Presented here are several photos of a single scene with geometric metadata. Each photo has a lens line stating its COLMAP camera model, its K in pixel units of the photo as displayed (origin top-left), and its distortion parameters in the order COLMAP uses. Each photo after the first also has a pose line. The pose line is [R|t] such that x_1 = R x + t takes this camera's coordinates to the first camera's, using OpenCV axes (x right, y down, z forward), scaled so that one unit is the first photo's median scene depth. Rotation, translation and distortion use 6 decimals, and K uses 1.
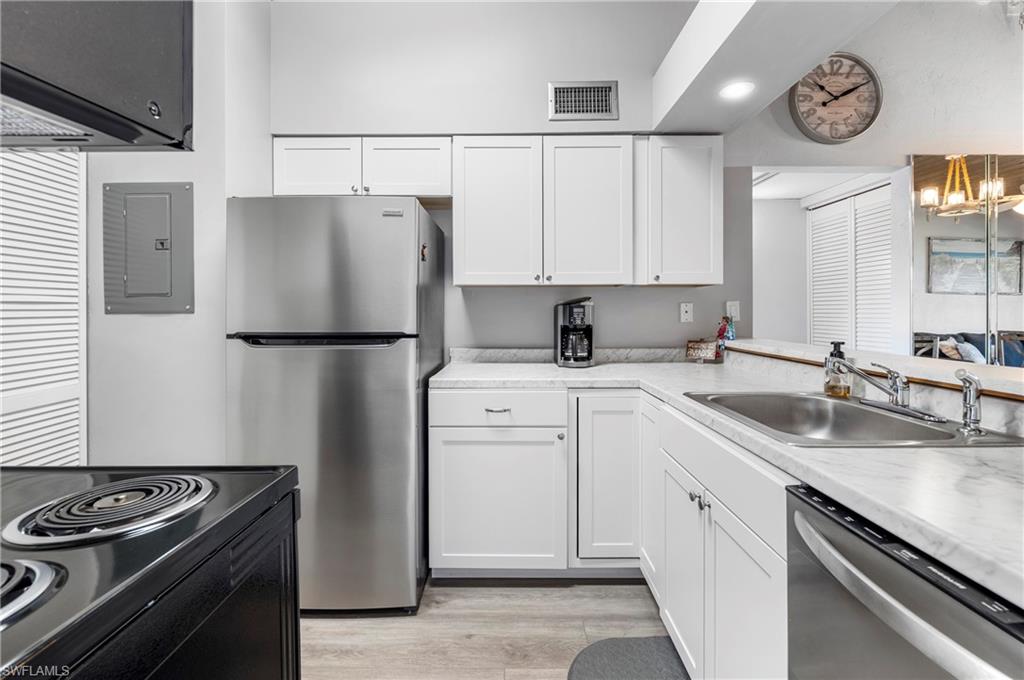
lens RADIAL K [[441.7, 0, 509.7], [0, 441.7, 311.1], [0, 0, 1]] dist [-0.008299, 0.000049]
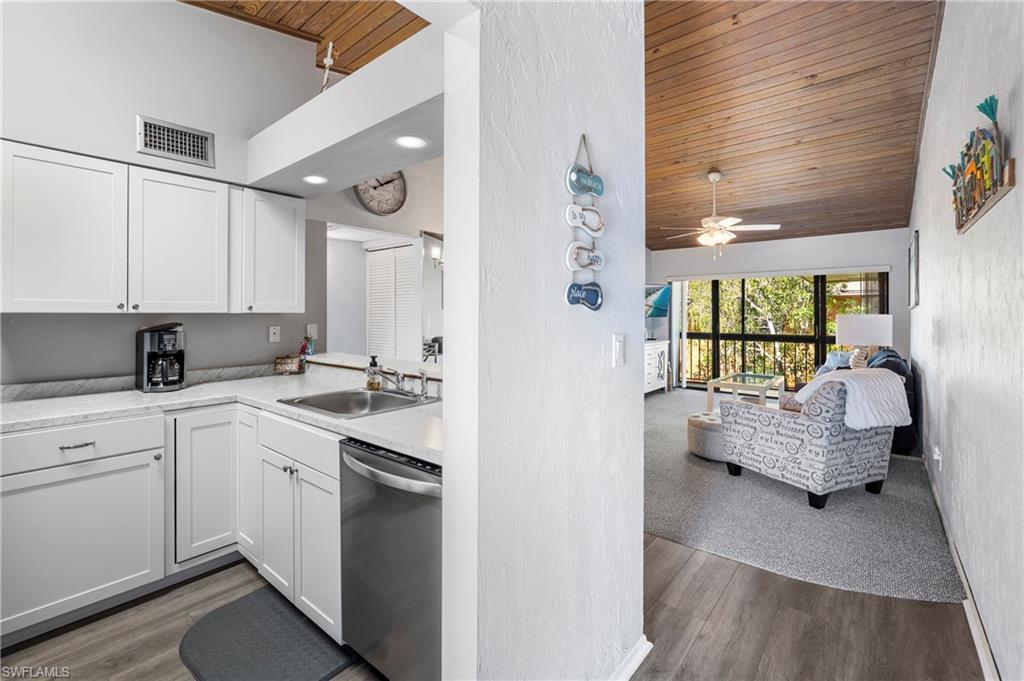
lens RADIAL K [[444.4, 0, 505.9], [0, 444.4, 315.9], [0, 0, 1]] dist [-0.004083, -0.000522]
pose [[0.637354, 0.001236, 0.770570, -0.152632], [-0.001601, 0.999999, -0.000280, -0.054646], [-0.770569, -0.001055, 0.637356, -0.303318]]
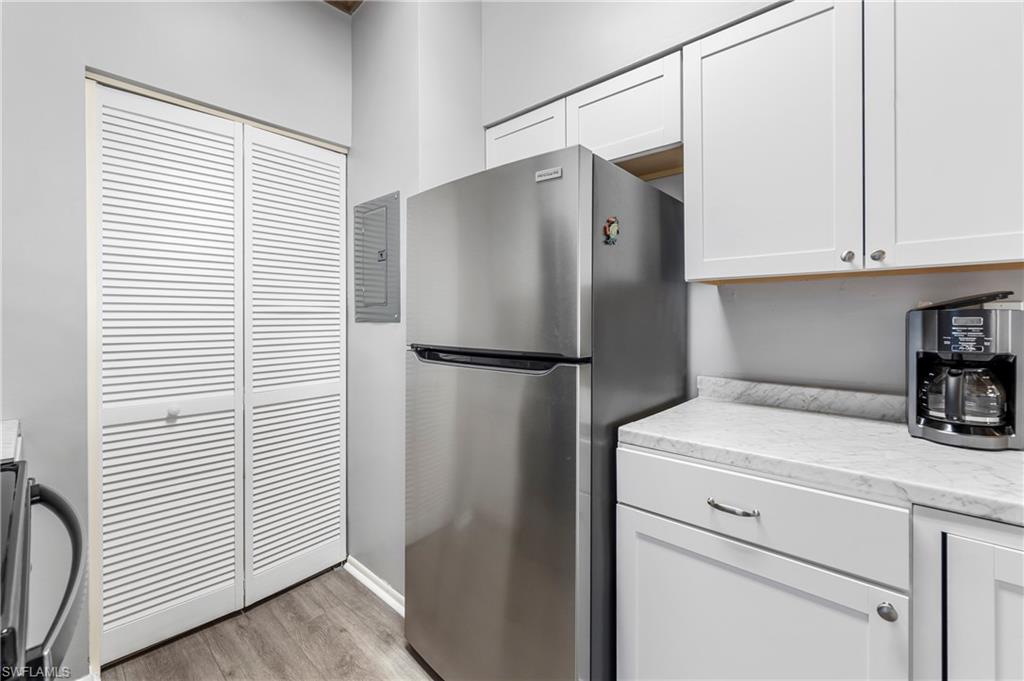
lens RADIAL K [[431.5, 0, 517.1], [0, 431.5, 316.7], [0, 0, 1]] dist [0.000746, 0.000275]
pose [[0.750351, -0.000014, -0.661040, 0.105457], [-0.002196, 0.999994, -0.002513, -0.004654], [0.661036, 0.003338, 0.750347, 0.374365]]
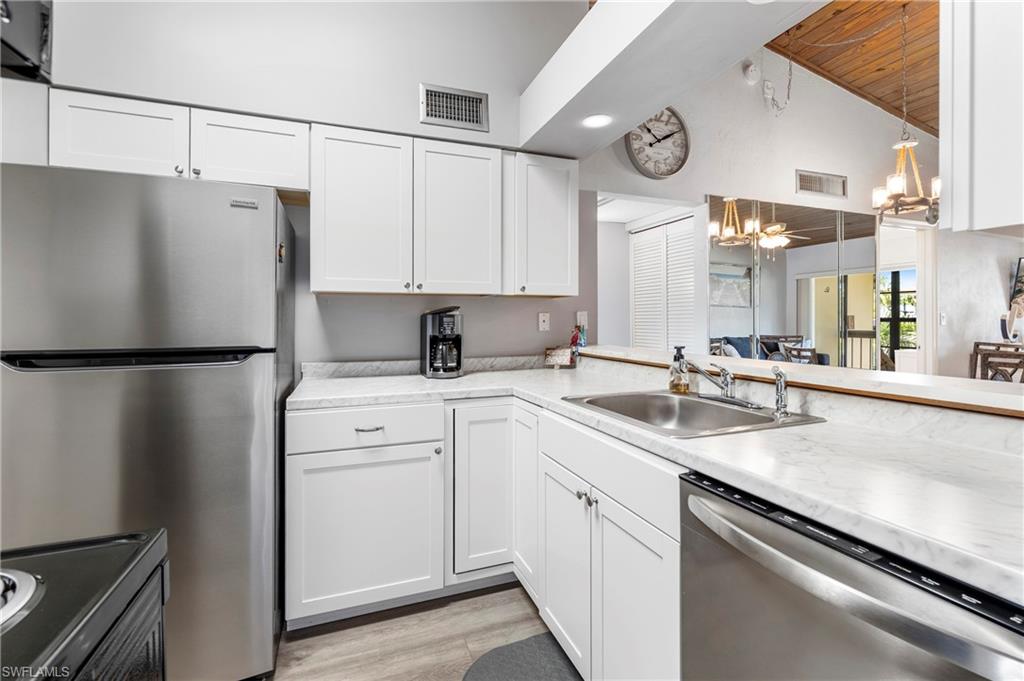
lens RADIAL K [[444.4, 0, 505.9], [0, 444.4, 315.9], [0, 0, 1]] dist [-0.004083, -0.000522]
pose [[0.935337, 0.002206, 0.353751, -0.076480], [0.001337, 0.999951, -0.009771, -0.000703], [-0.353755, 0.009612, 0.935289, 0.031604]]
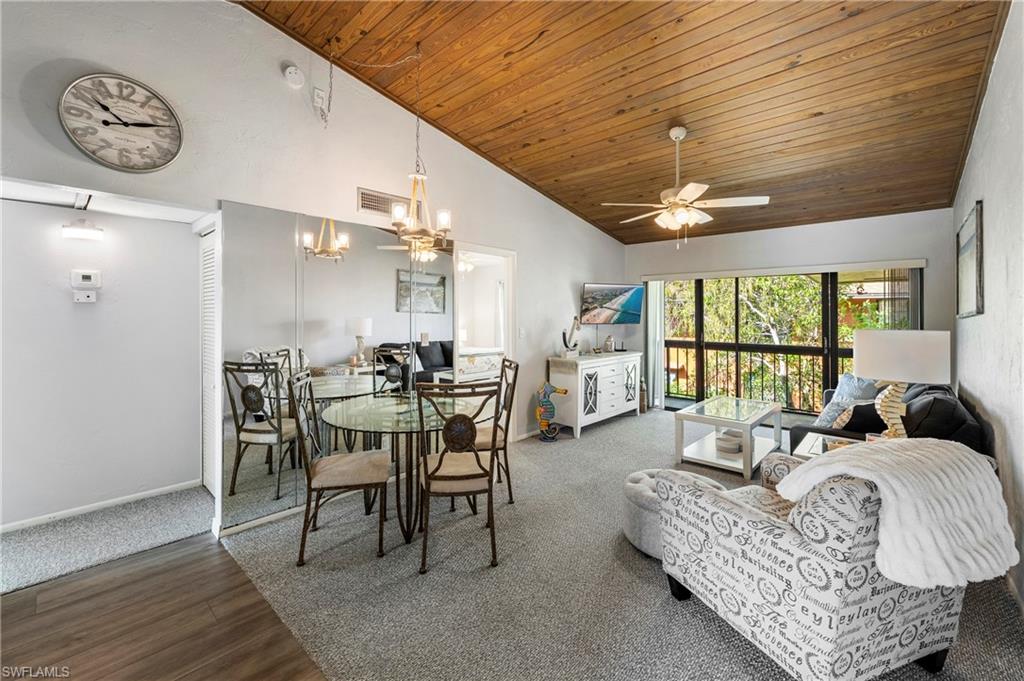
lens RADIAL K [[428.2, 0, 502.0], [0, 428.2, 312.2], [0, 0, 1]] dist [-0.002976, -0.000011]
pose [[0.668779, 0.013212, 0.743344, 0.694826], [-0.007482, 0.999911, -0.011040, -0.087255], [-0.743424, 0.001822, 0.668818, -0.250363]]
